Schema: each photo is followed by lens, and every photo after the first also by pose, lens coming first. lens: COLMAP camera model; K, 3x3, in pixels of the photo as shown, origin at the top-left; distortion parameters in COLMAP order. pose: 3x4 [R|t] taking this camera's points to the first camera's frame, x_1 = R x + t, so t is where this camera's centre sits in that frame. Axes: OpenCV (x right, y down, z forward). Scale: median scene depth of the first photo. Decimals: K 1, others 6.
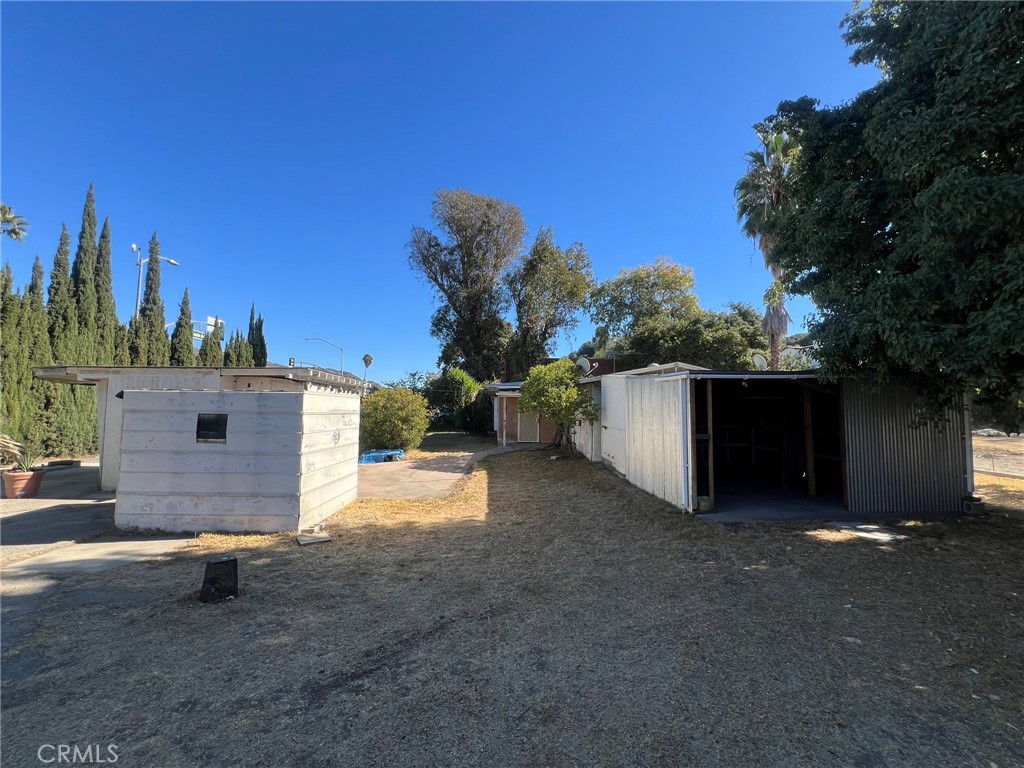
lens RADIAL K [[411.2, 0, 510.5], [0, 411.2, 382.4], [0, 0, 1]] dist [-0.002570, 0.000105]
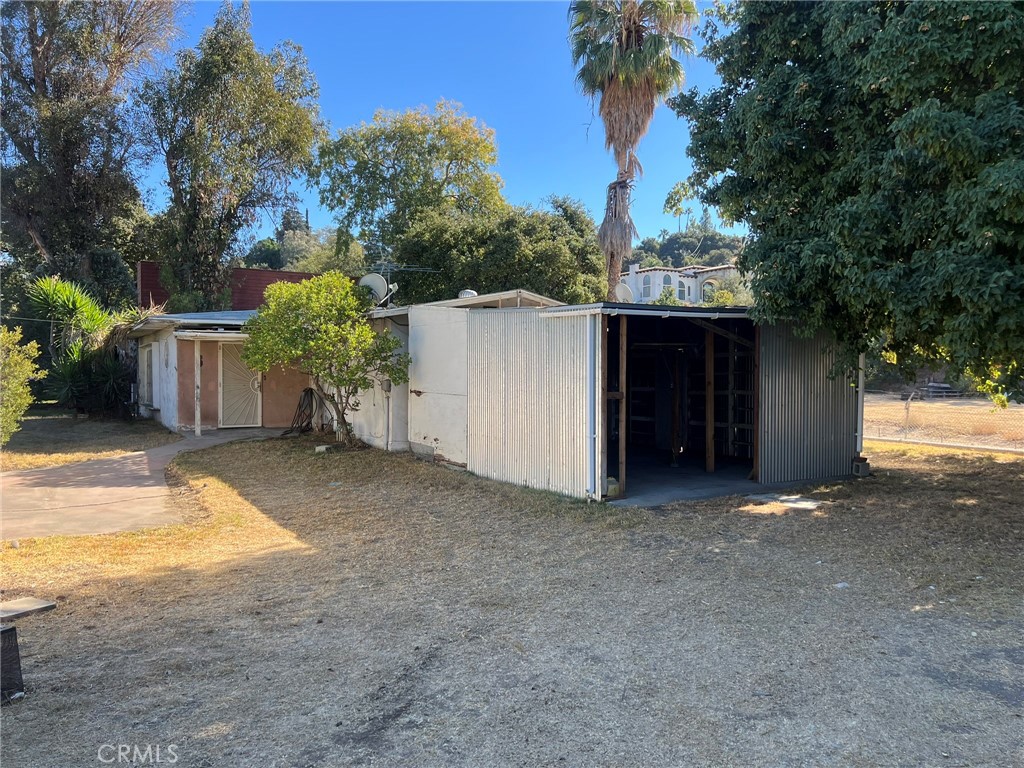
lens RADIAL K [[771.1, 0, 514.2], [0, 771.1, 391.3], [0, 0, 1]] dist [0.066959, -0.077025]
pose [[0.874199, -0.016734, 0.485279, -0.184764], [-0.027508, 0.996094, 0.083904, 0.008395], [-0.484788, -0.086698, 0.870324, -0.049505]]
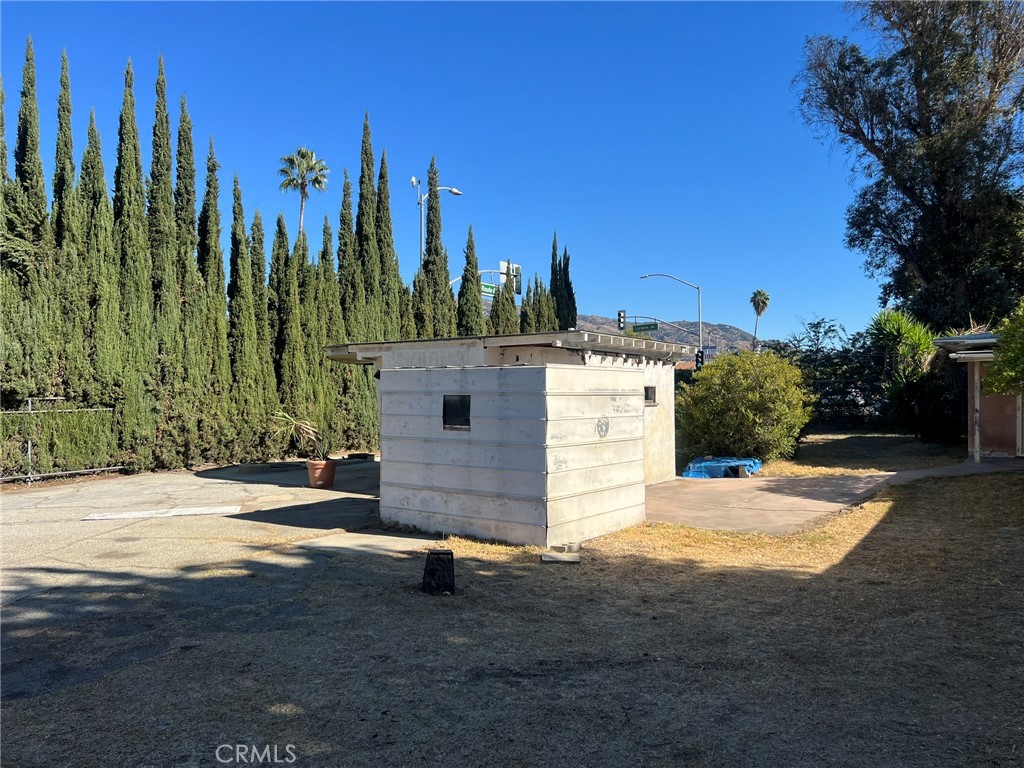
lens RADIAL K [[768.5, 0, 518.0], [0, 768.5, 399.2], [0, 0, 1]] dist [0.074414, -0.098565]
pose [[0.795306, -0.004472, -0.606192, 0.147044], [0.048559, 0.997230, 0.056350, 0.002012], [0.604260, -0.074251, 0.793320, -0.070472]]
